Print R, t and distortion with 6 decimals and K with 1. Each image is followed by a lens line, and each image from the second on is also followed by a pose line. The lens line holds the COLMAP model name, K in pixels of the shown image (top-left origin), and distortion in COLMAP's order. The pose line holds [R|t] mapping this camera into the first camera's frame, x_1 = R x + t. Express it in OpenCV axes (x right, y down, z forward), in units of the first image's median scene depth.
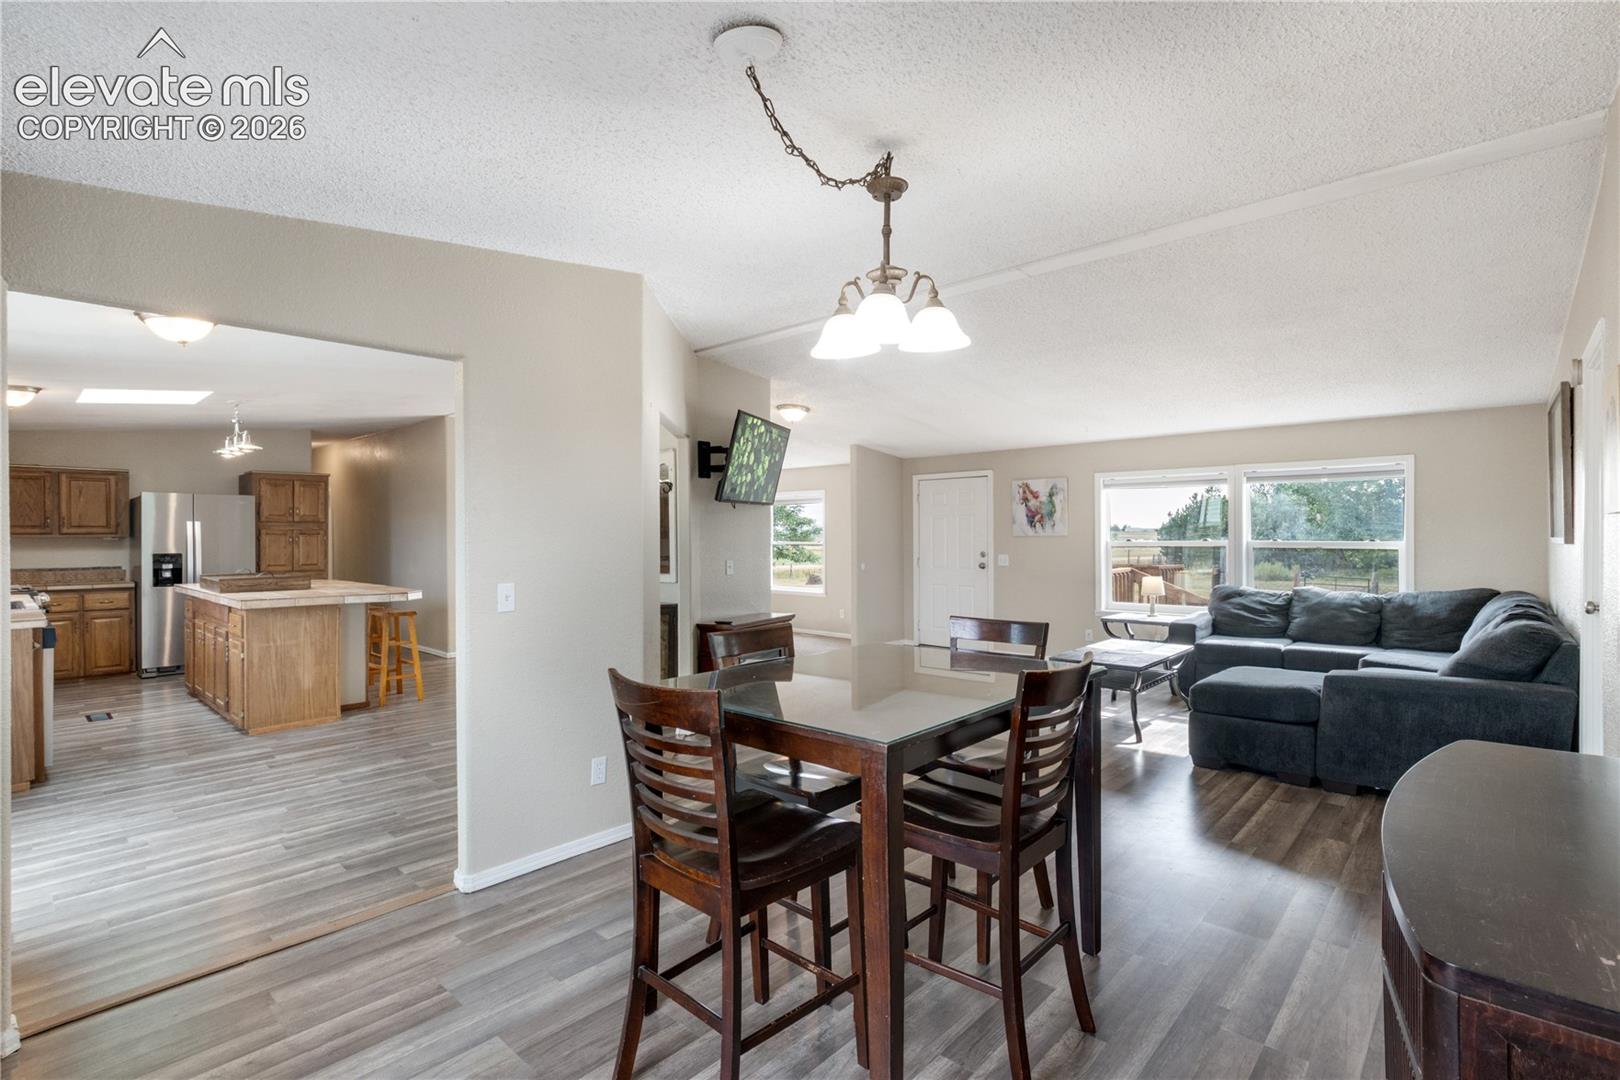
lens RADIAL K [[758.4, 0, 783.5], [0, 758.4, 537.2], [0, 0, 1]] dist [-0.000075, -0.001132]
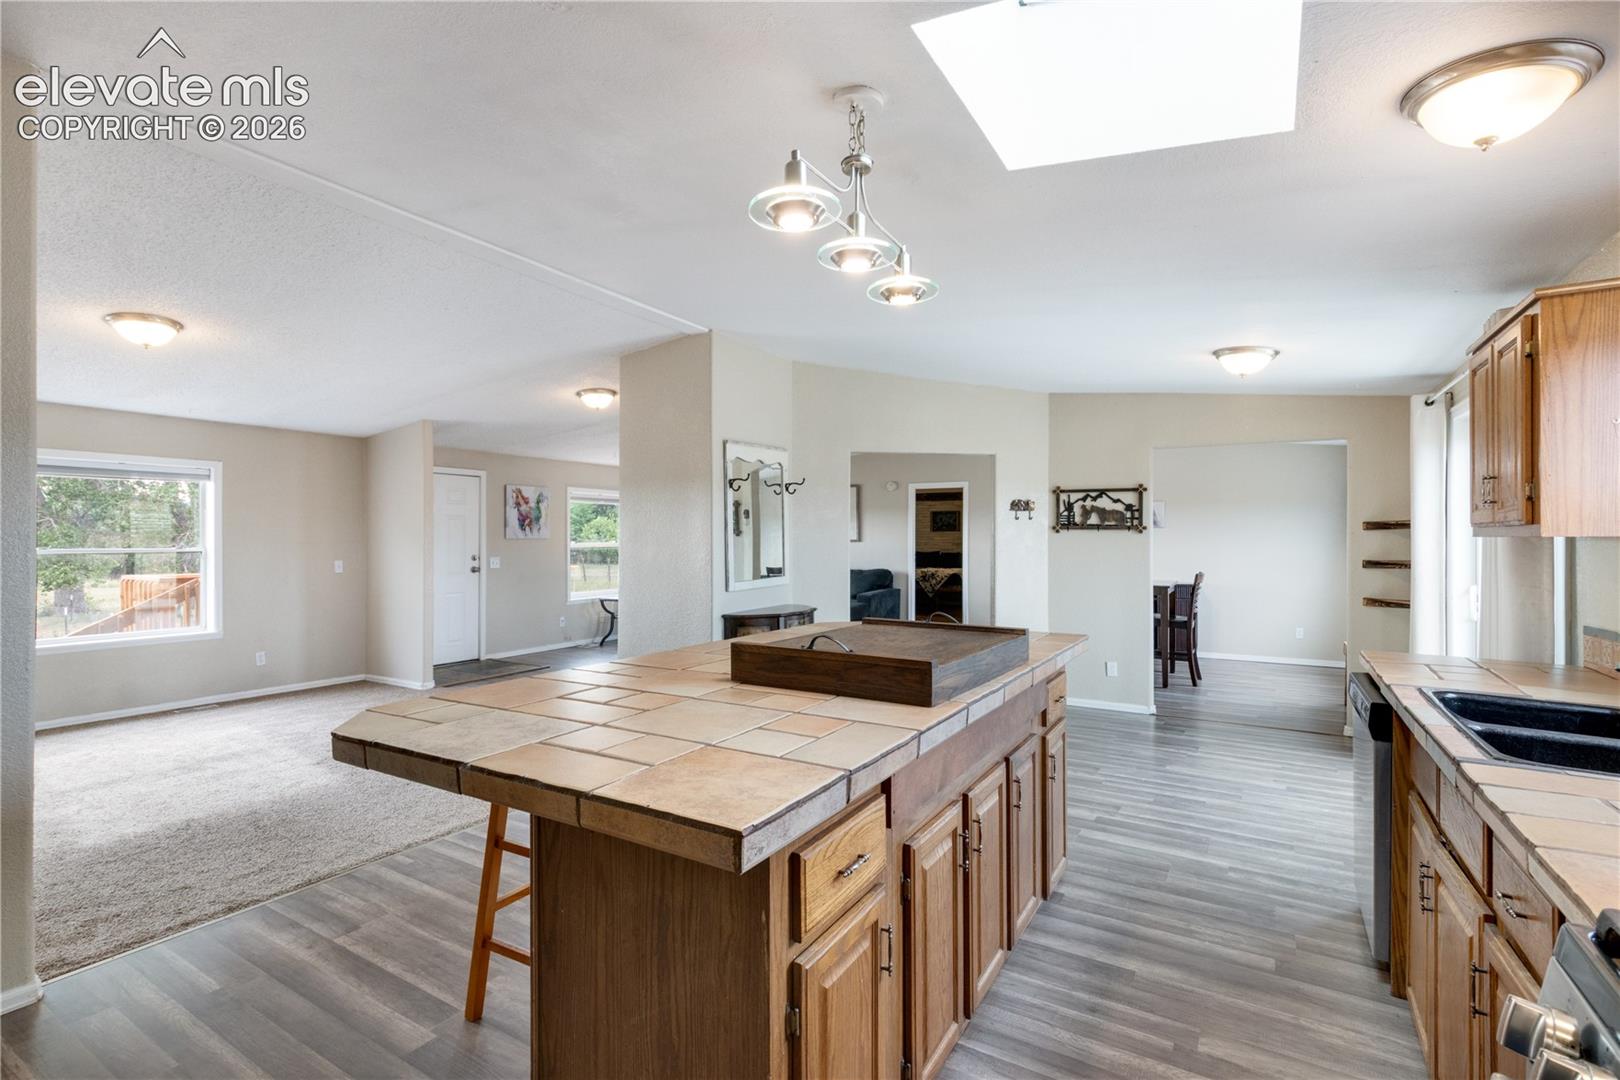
lens RADIAL K [[751.8, 0, 792.6], [0, 751.8, 539.7], [0, 0, 1]] dist [-0.002520, -0.000592]
pose [[-0.197516, 0.002104, 0.980297, -0.890376], [0.001400, 0.999997, -0.001864, 0.002728], [-0.980299, 0.001005, -0.197518, 0.948947]]
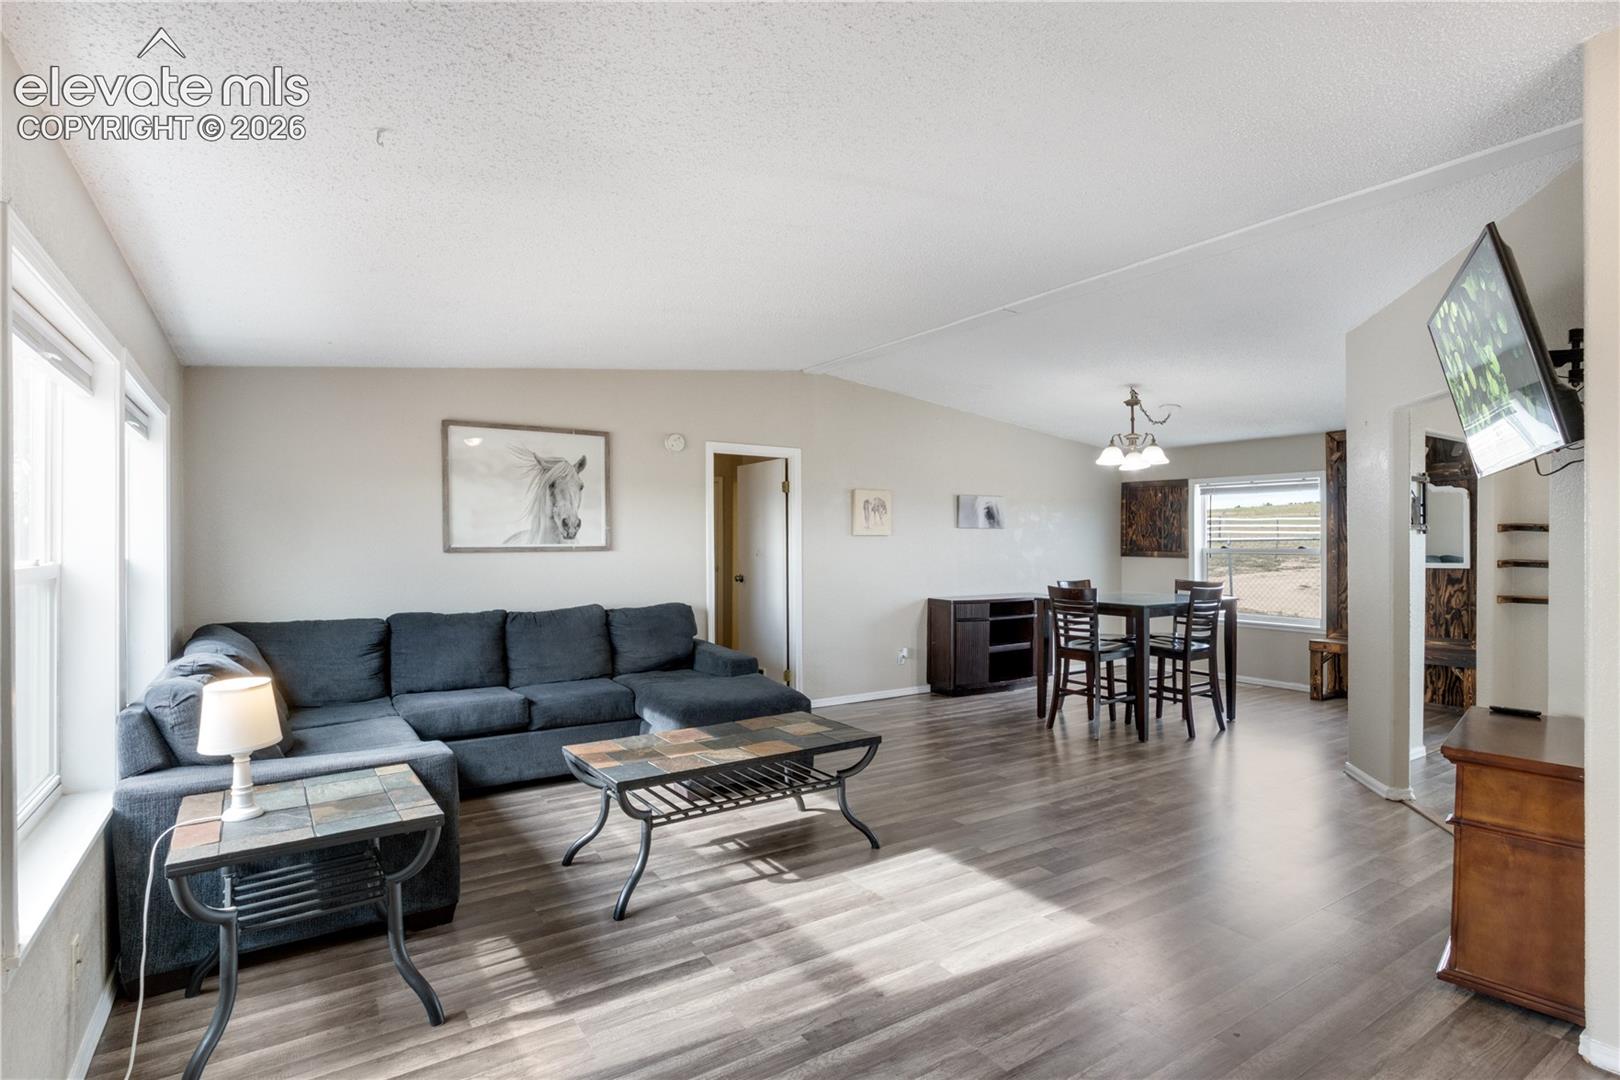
lens RADIAL K [[795.3, 0, 791.5], [0, 795.3, 542.9], [0, 0, 1]] dist [0.001086, -0.000290]
pose [[-0.970075, 0.007157, 0.242699, 0.187080], [0.007615, 0.999971, 0.000949, -0.001999], [-0.242685, 0.002769, -0.970101, 1.225083]]
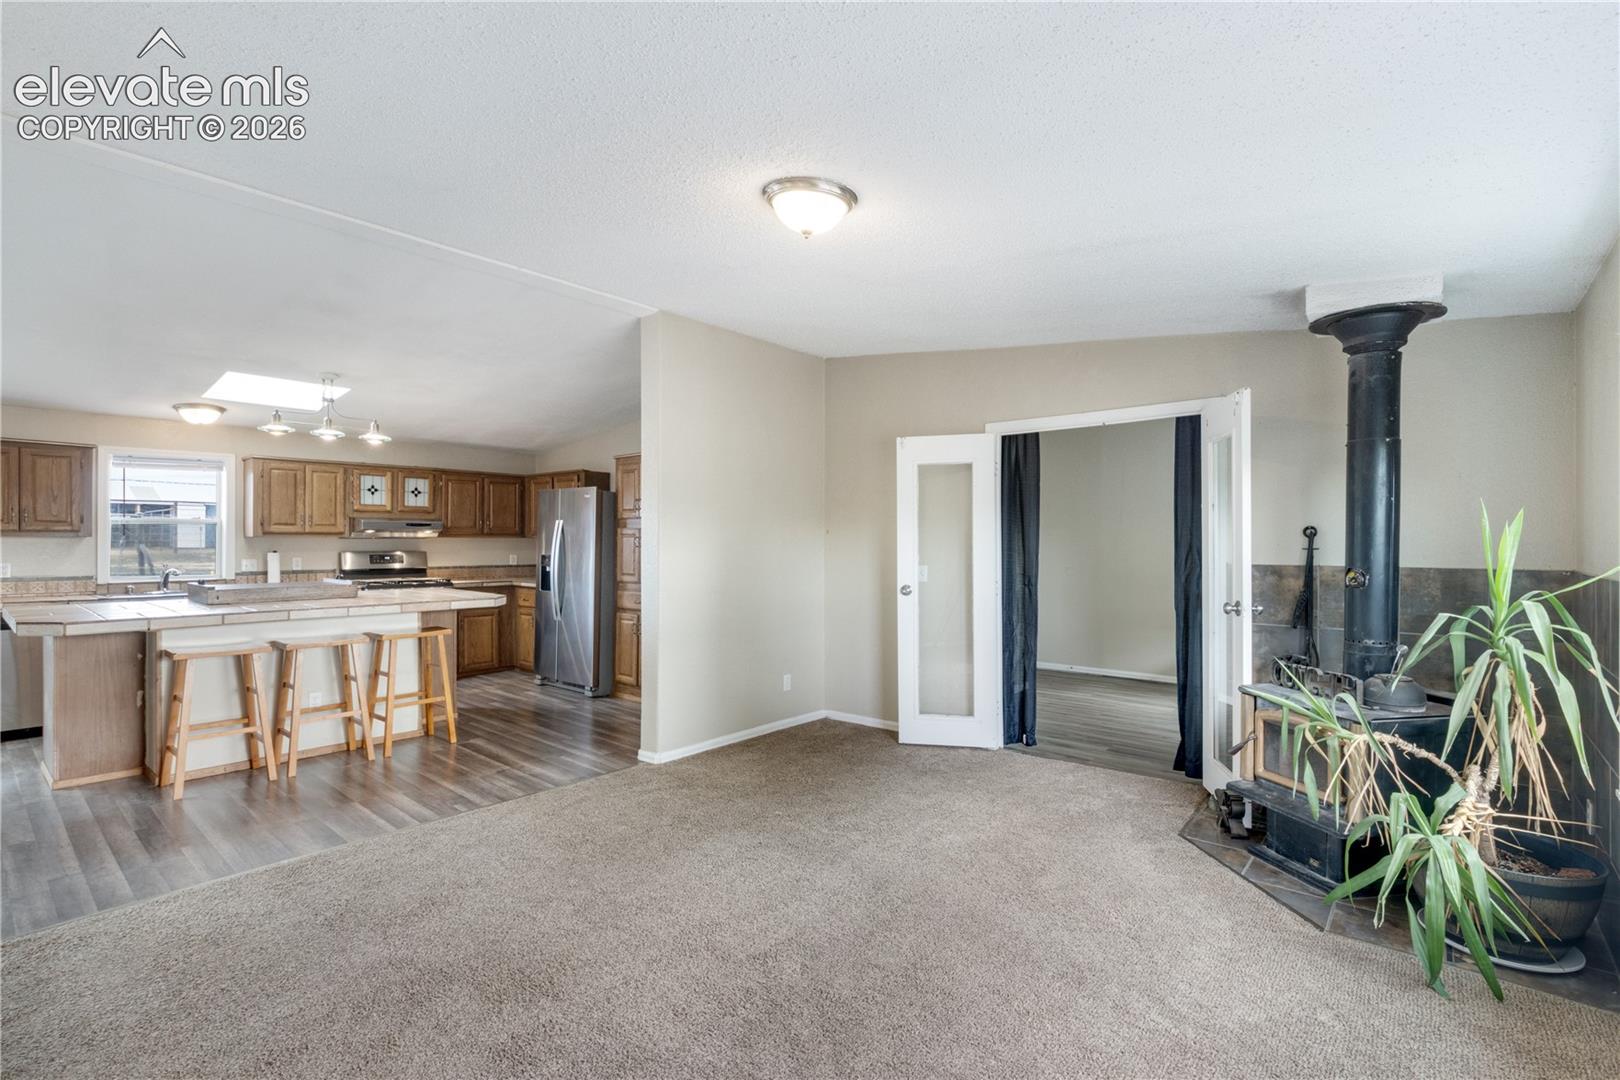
lens RADIAL K [[751.8, 0, 792.6], [0, 751.8, 539.7], [0, 0, 1]] dist [-0.002520, -0.000592]
pose [[0.039675, 0.000700, -0.999212, 0.115343], [-0.005159, 0.999987, 0.000496, 0.000090], [0.999199, 0.005135, 0.039678, 1.293971]]
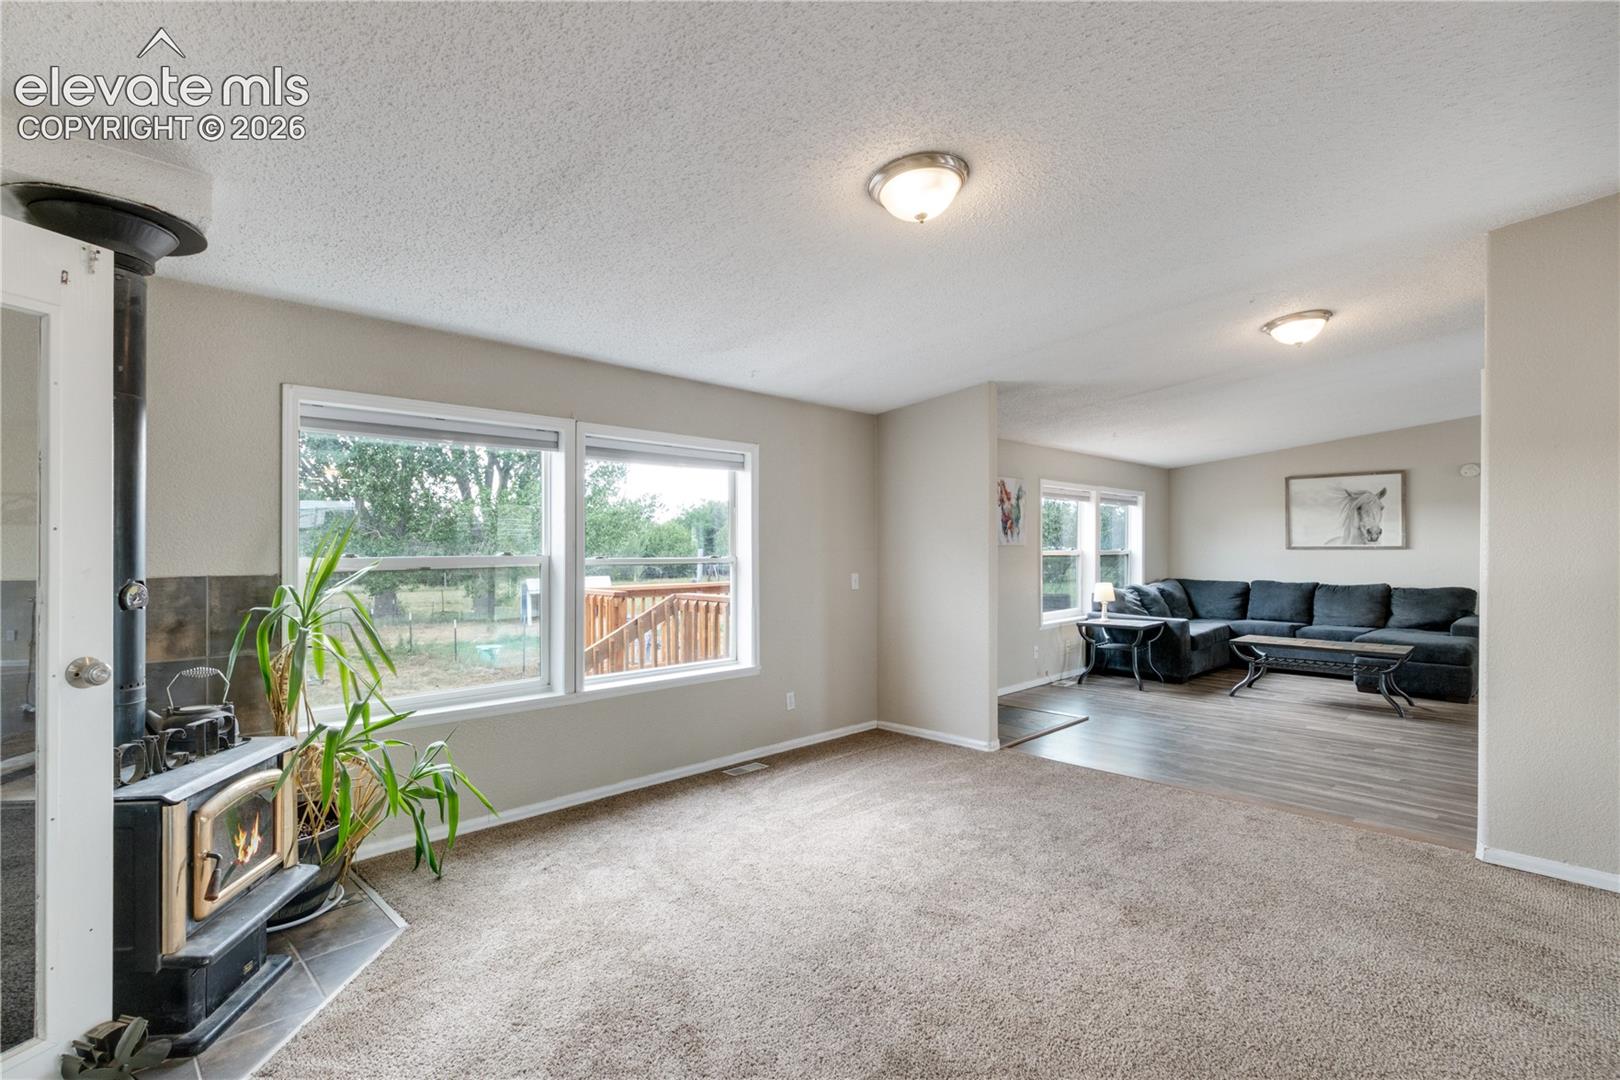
lens RADIAL K [[765.0, 0, 797.1], [0, 765.0, 548.5], [0, 0, 1]] dist [0.002511, -0.000085]
pose [[0.038327, 0.002491, 0.999262, -0.588017], [0.002941, 0.999992, -0.002605, 0.004095], [-0.999261, 0.003038, 0.038319, 1.356551]]
